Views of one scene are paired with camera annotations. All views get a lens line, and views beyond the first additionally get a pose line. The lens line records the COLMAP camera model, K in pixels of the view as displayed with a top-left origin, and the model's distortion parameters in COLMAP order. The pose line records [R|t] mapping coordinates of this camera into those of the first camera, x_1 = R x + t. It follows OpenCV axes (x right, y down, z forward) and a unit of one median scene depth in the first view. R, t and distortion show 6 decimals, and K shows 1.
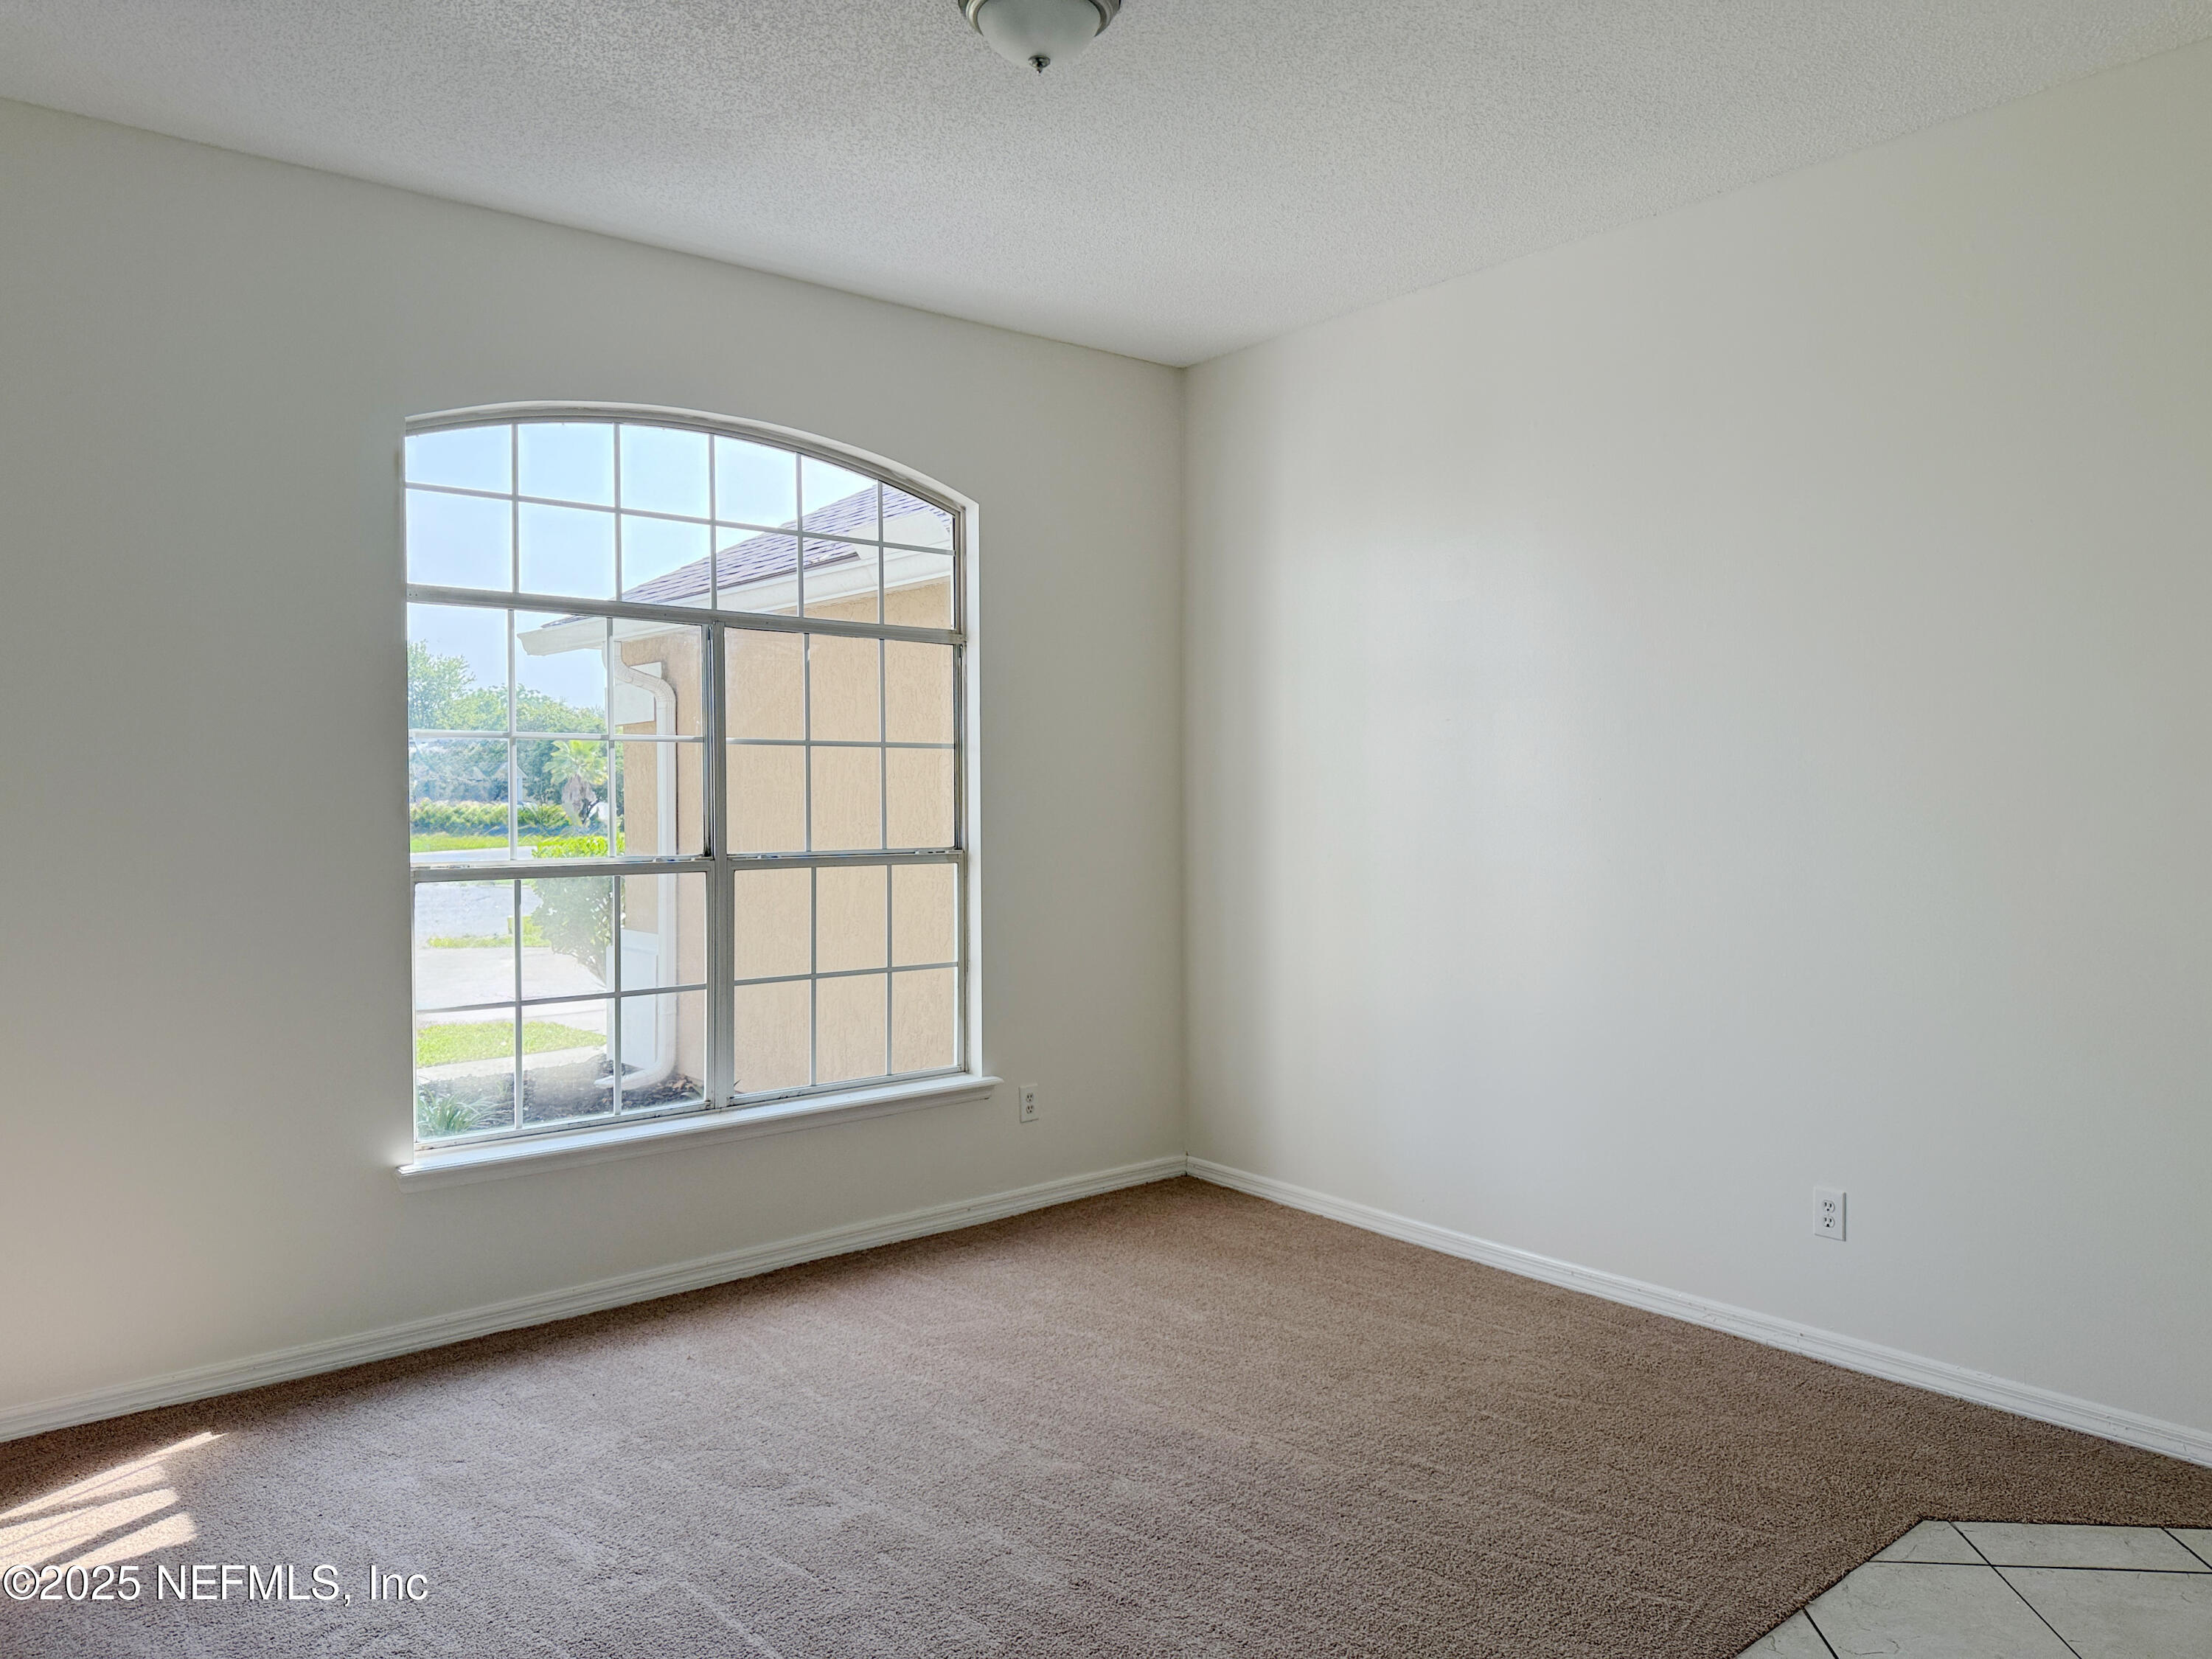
lens RADIAL K [[1570.6, 0, 1134.3], [0, 1570.6, 782.3], [0, 0, 1]] dist [-0.005897, -0.013299]
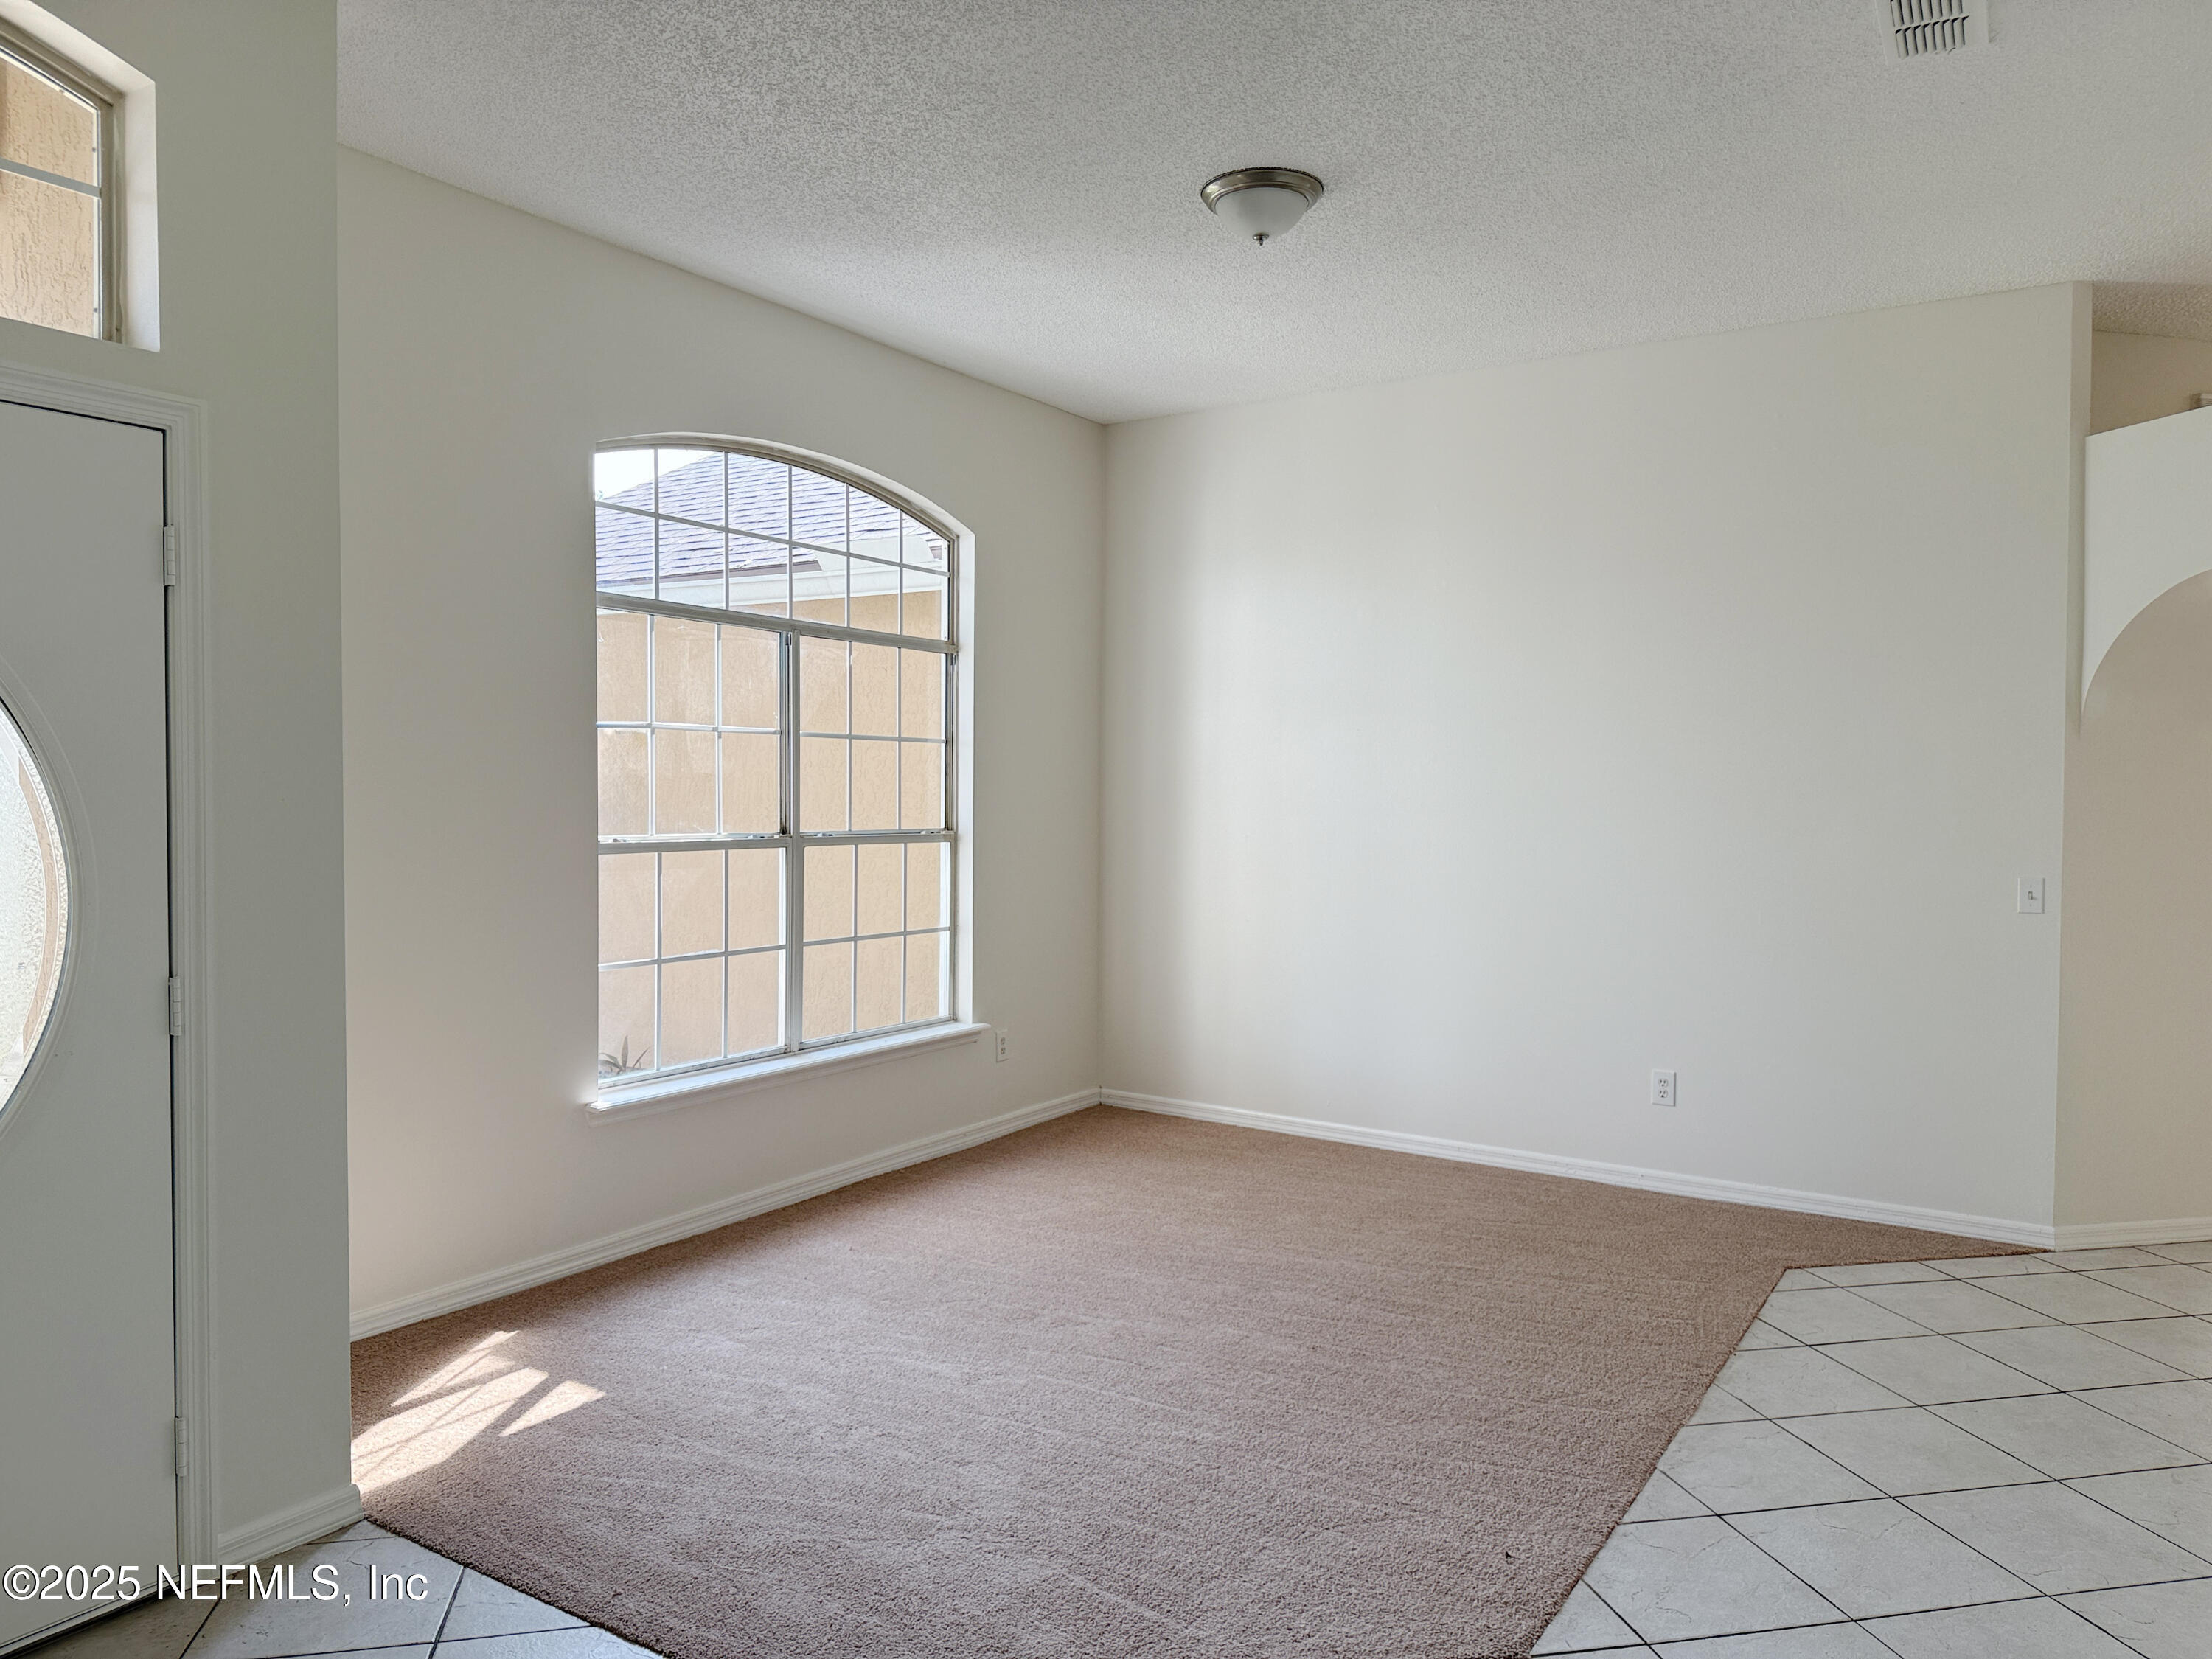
lens RADIAL K [[1570.6, 0, 1104.6], [0, 1570.6, 828.2], [0, 0, 1]] dist [-0.005897, -0.013299]
pose [[0.957141, 0.002866, 0.289608, -0.380024], [-0.012545, 0.999423, 0.031571, 0.003435], [-0.289350, -0.033851, 0.956625, -0.165931]]
